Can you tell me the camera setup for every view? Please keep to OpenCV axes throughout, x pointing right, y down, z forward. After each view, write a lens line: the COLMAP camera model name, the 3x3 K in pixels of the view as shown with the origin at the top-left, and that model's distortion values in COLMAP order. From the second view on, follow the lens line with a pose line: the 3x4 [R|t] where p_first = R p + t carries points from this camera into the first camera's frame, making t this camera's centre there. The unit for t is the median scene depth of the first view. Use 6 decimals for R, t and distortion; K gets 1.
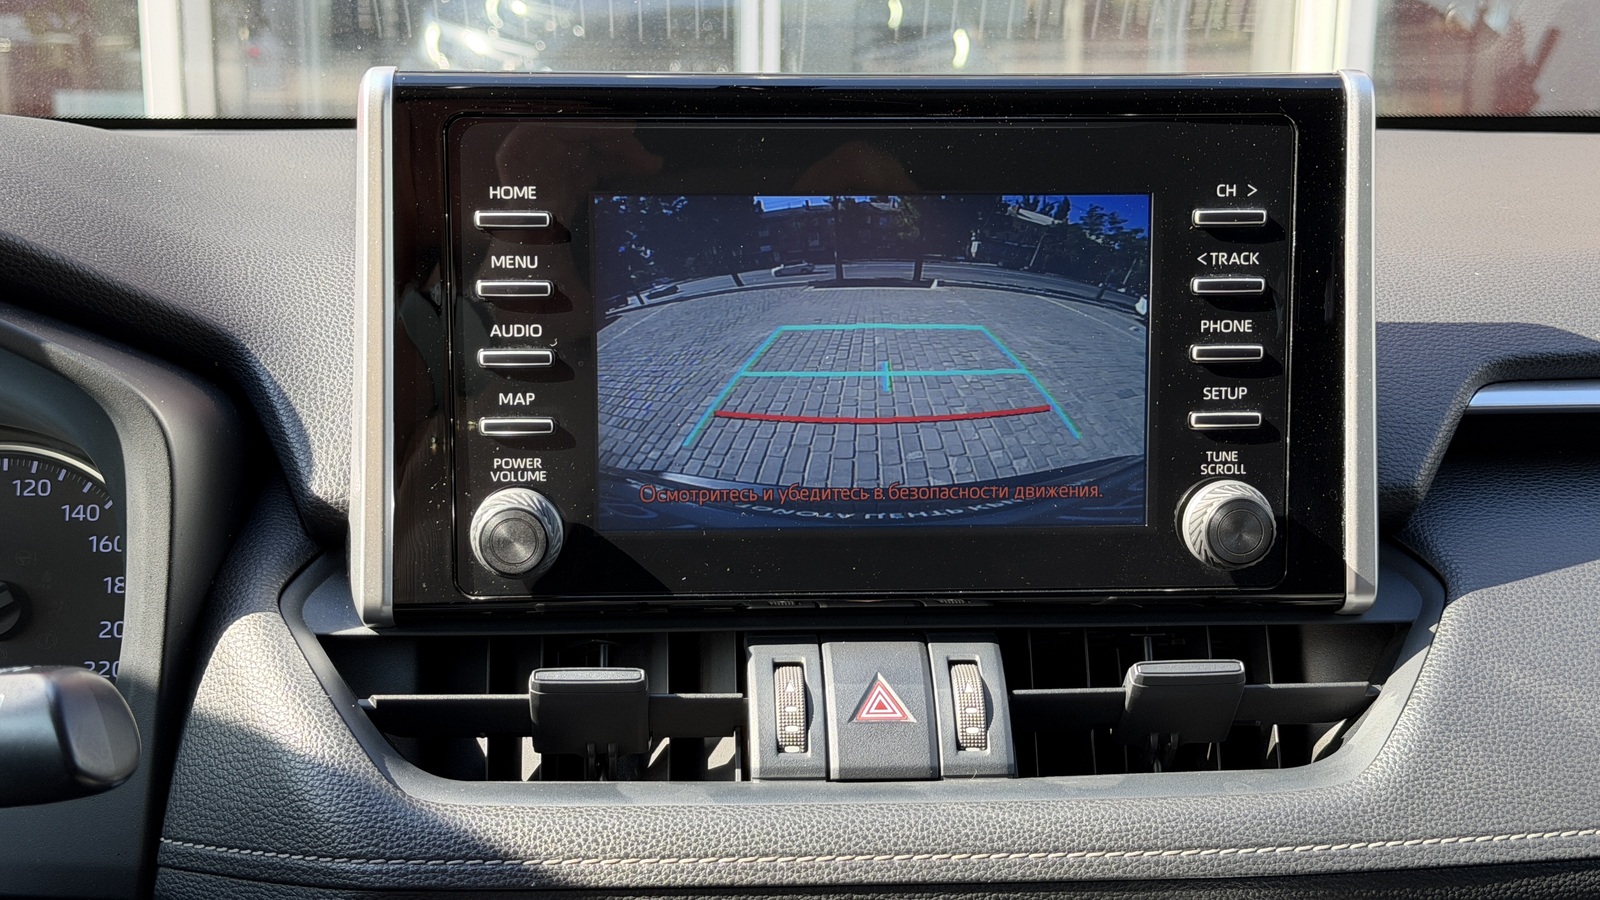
lens RADIAL K [[2283.3, 0, 800.0], [0, 2283.3, 450.0], [0, 0, 1]] dist [0.097103, -0.020613]
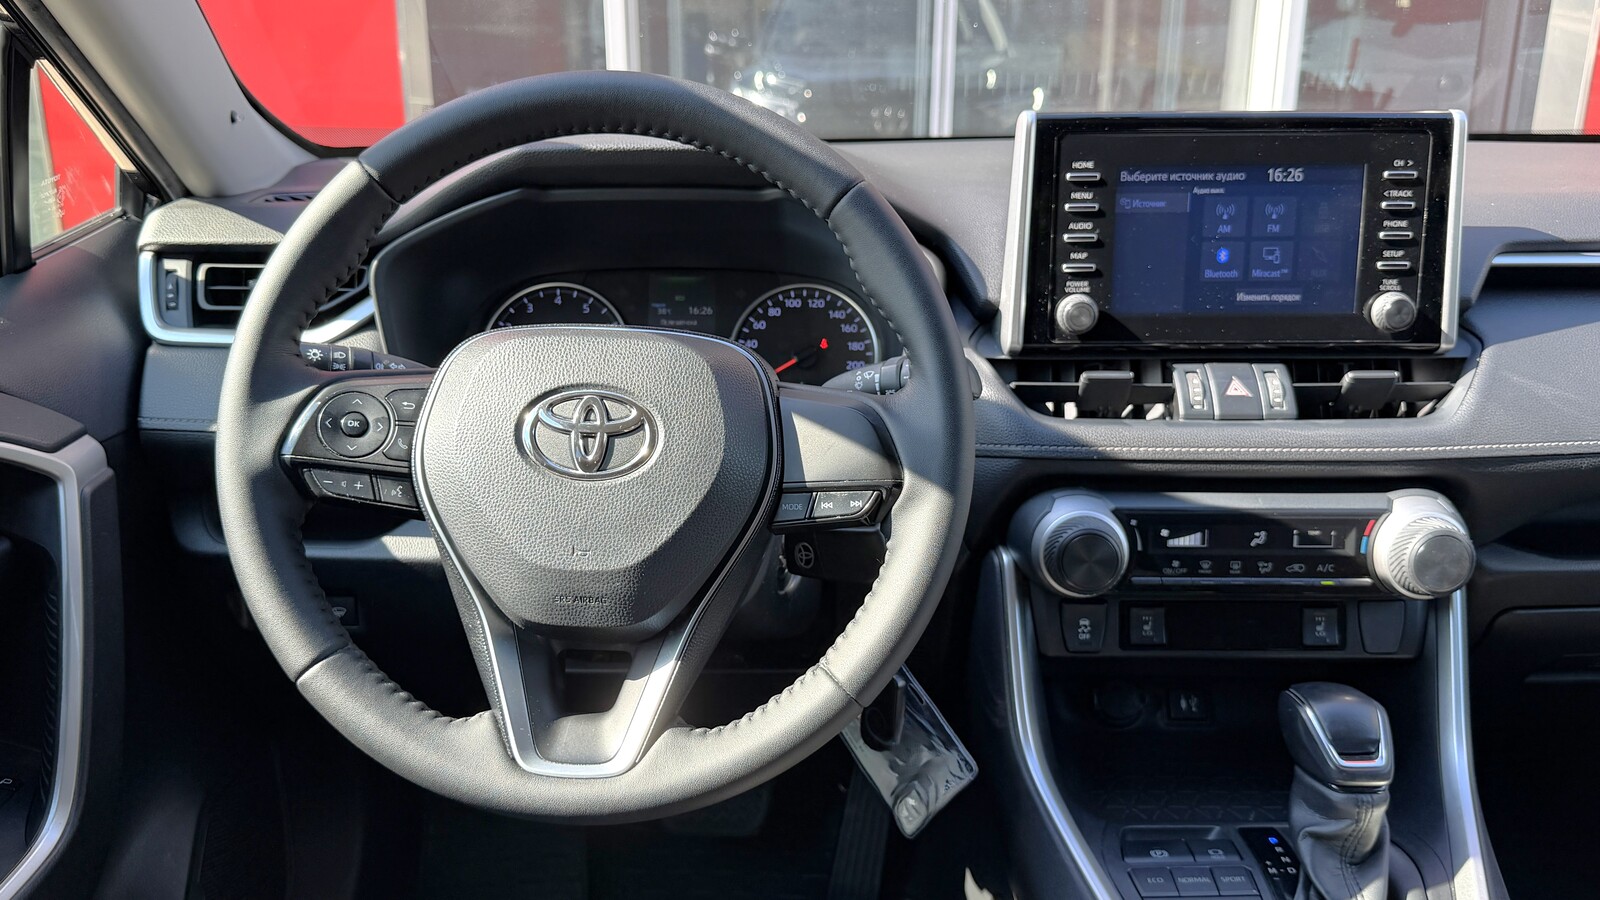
lens RADIAL K [[1313.5, 0, 796.4], [0, 1313.5, 465.1], [0, 0, 1]] dist [0.228648, -0.595085]
pose [[0.997021, 0.015494, -0.075563, -0.300745], [-0.008312, 0.995495, 0.094447, 0.063261], [0.076686, -0.093538, 0.992658, -0.381317]]
